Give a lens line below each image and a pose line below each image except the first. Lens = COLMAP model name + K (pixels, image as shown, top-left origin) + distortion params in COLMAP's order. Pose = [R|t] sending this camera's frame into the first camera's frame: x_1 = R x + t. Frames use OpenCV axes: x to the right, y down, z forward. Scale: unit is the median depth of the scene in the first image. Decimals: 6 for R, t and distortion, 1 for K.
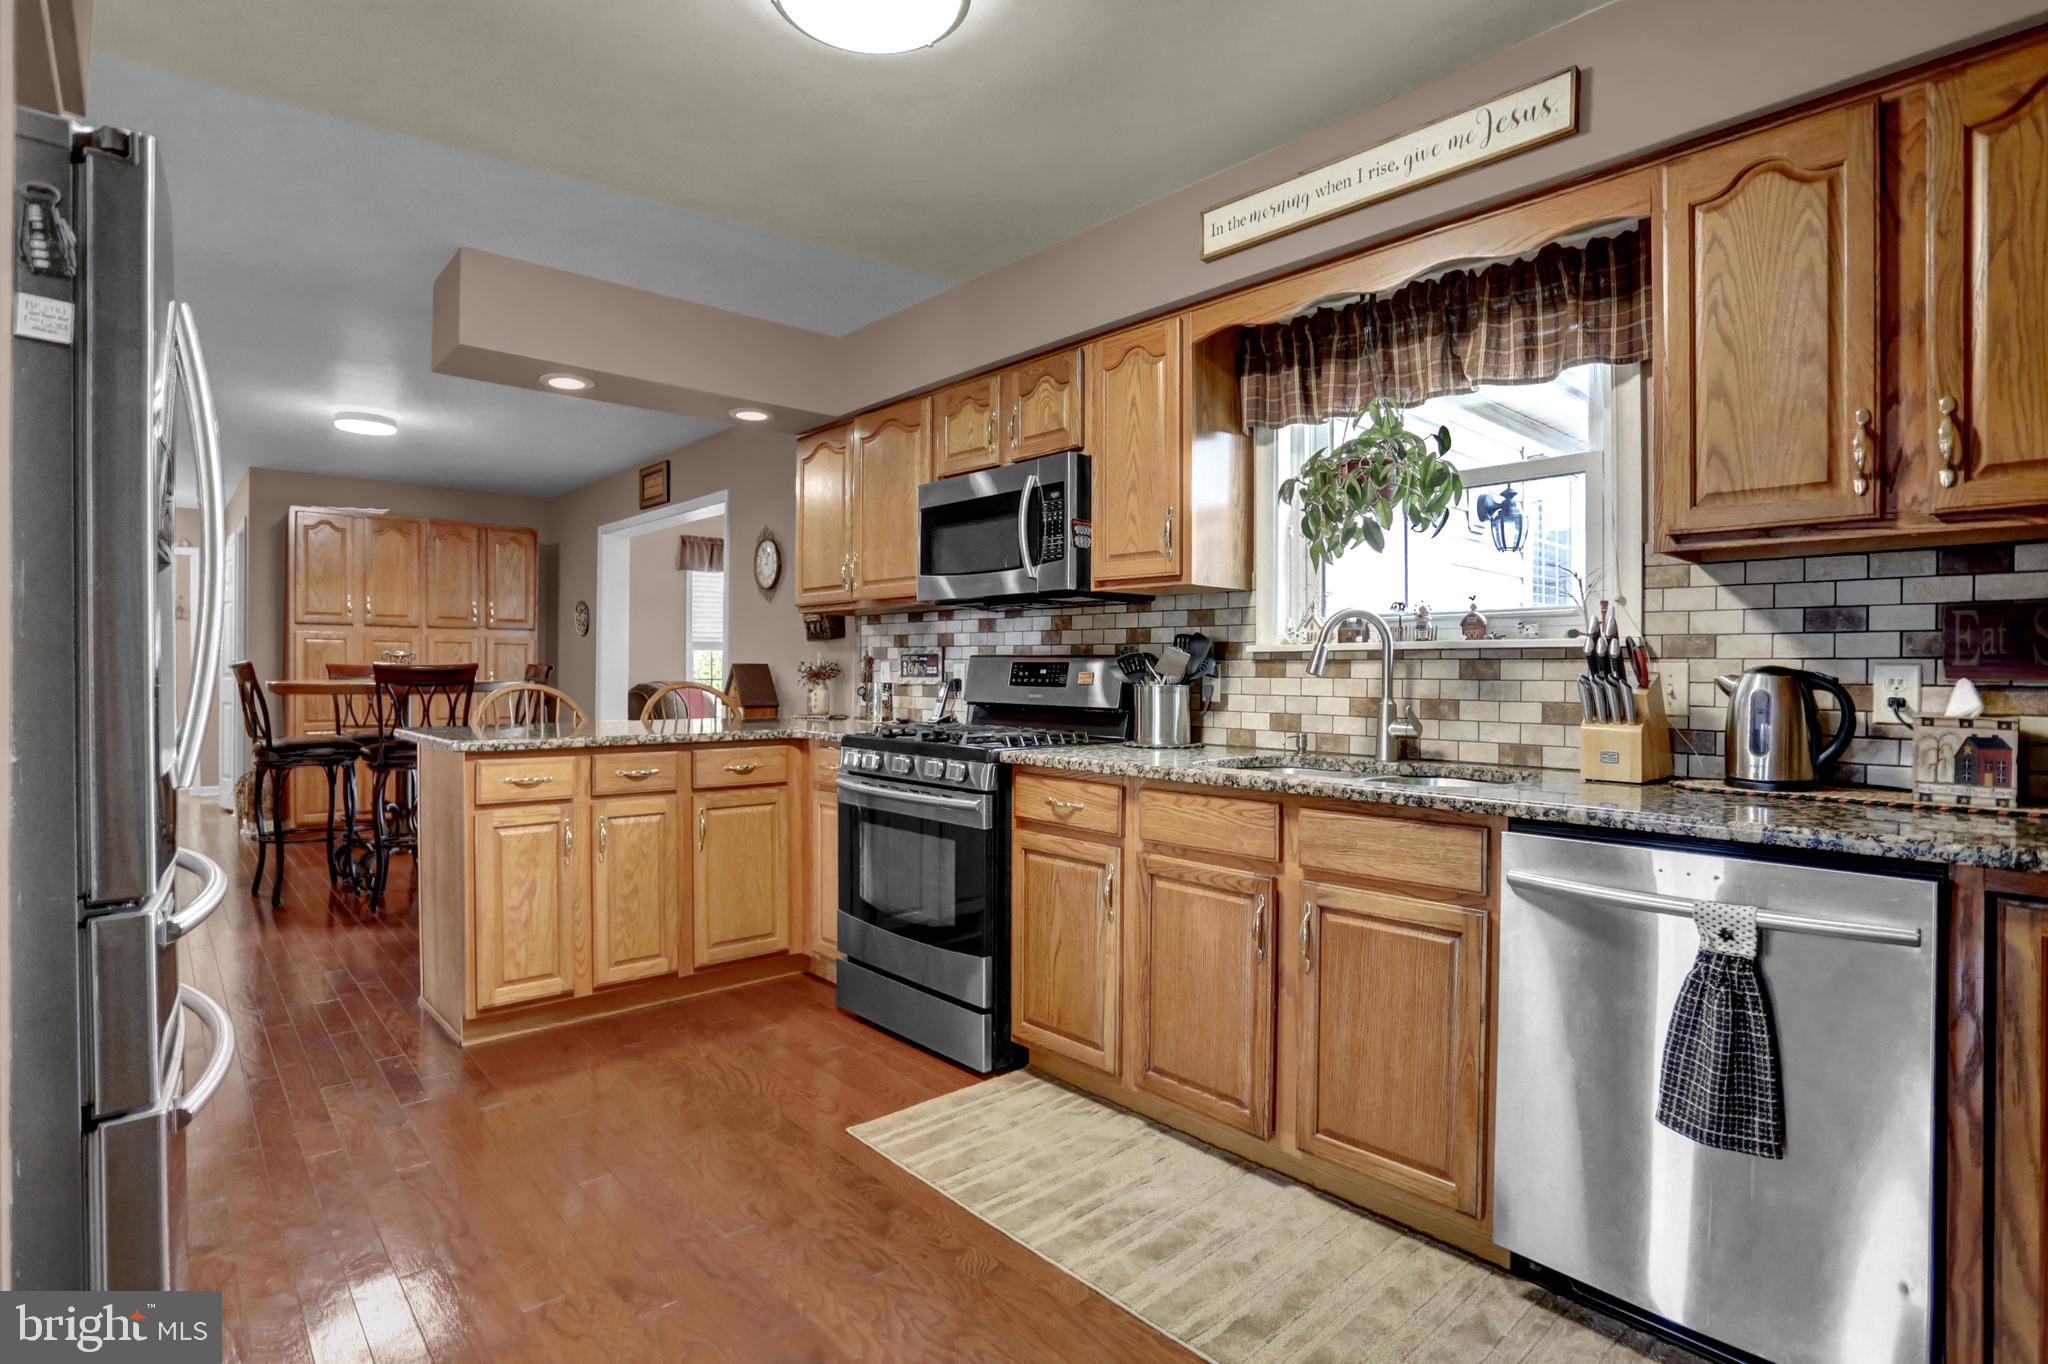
lens RADIAL K [[1028.3, 0, 1003.3], [0, 1028.3, 675.4], [0, 0, 1]] dist [-0.058606, 0.020999]
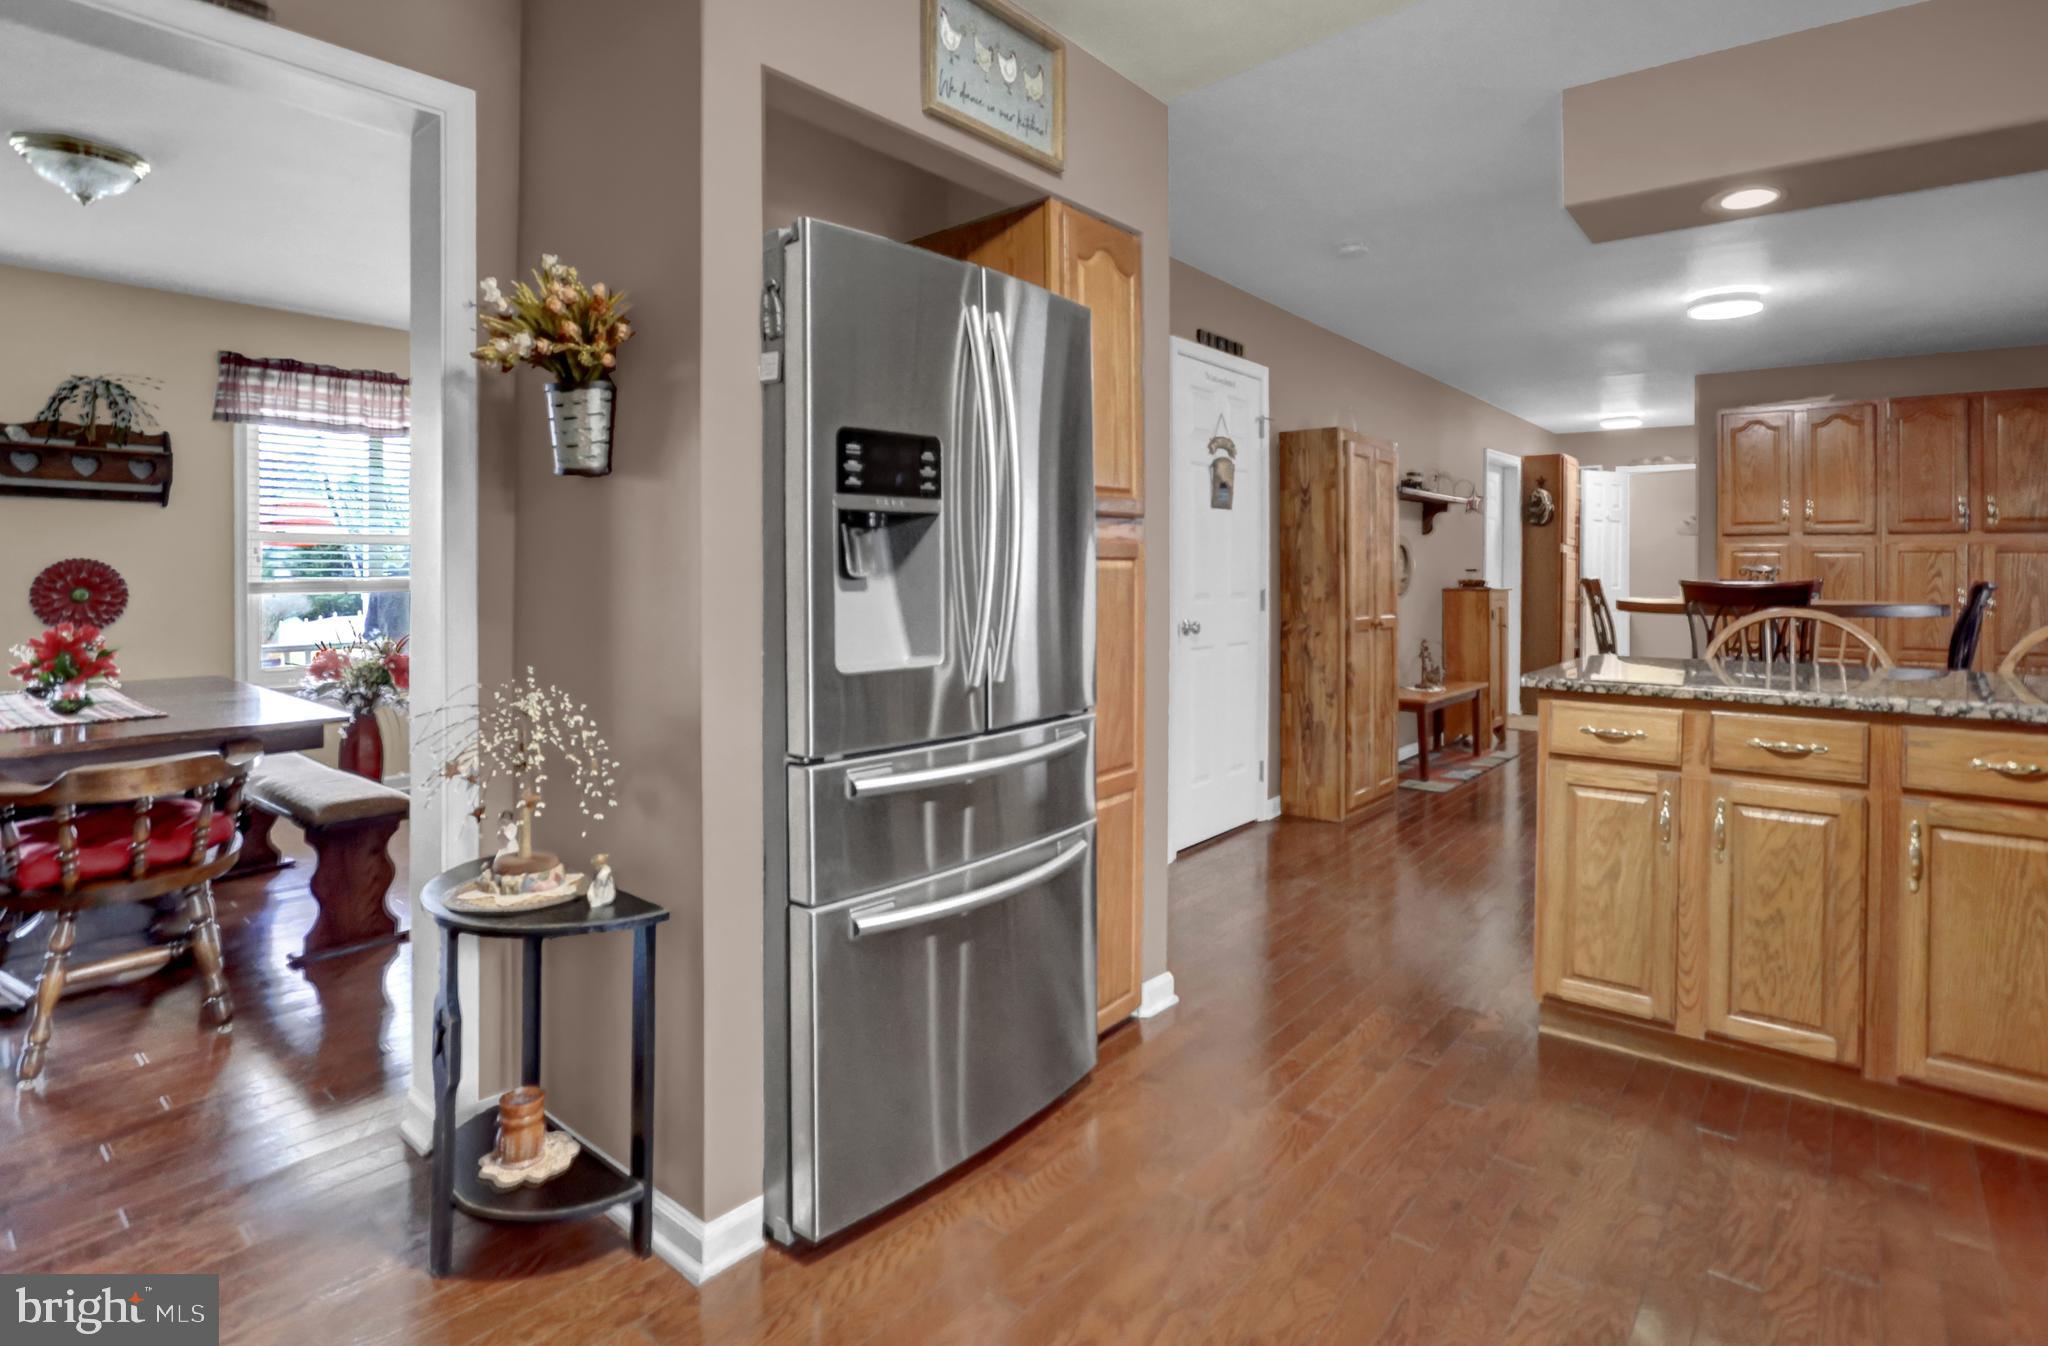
lens RADIAL K [[1028.3, 0, 995.7], [0, 1028.3, 579.2], [0, 0, 1]] dist [-0.058606, 0.020999]
pose [[0.141252, 0.003026, -0.989969, 0.276642], [-0.009219, 0.999956, 0.001741, -0.014978], [0.989931, 0.008880, 0.141274, 0.475840]]
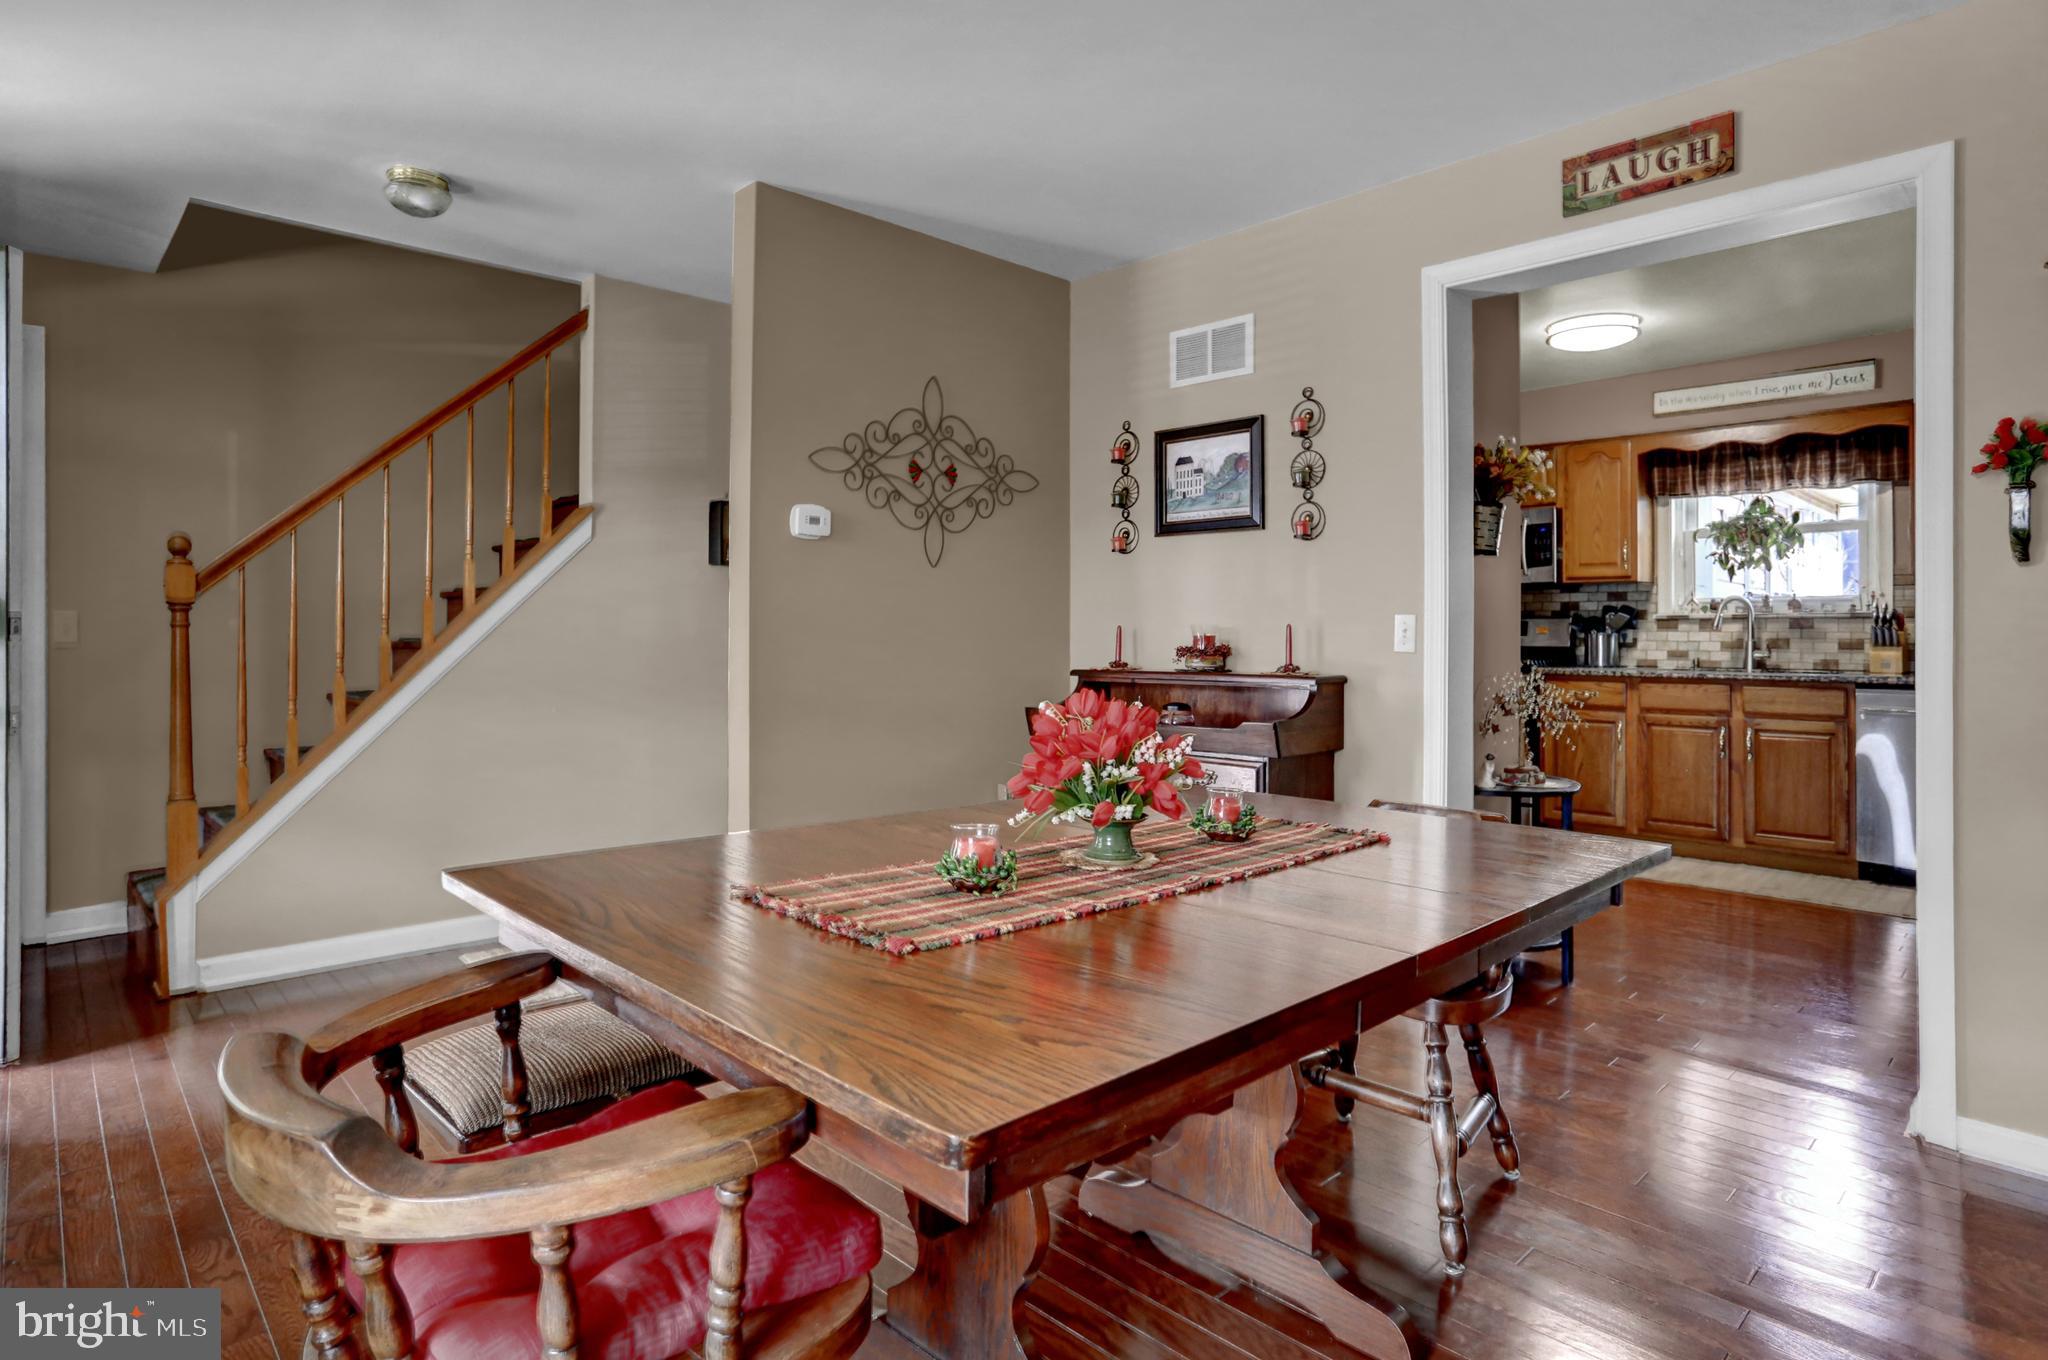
lens RADIAL K [[1083.4, 0, 1062.9], [0, 1083.4, 634.3], [0, 0, 1]] dist [0.004473, 0.000822]
pose [[0.997819, 0.001084, 0.066006, -0.942325], [-0.000428, 0.999950, -0.009943, 0.028916], [-0.066013, 0.009893, 0.997770, -0.882572]]
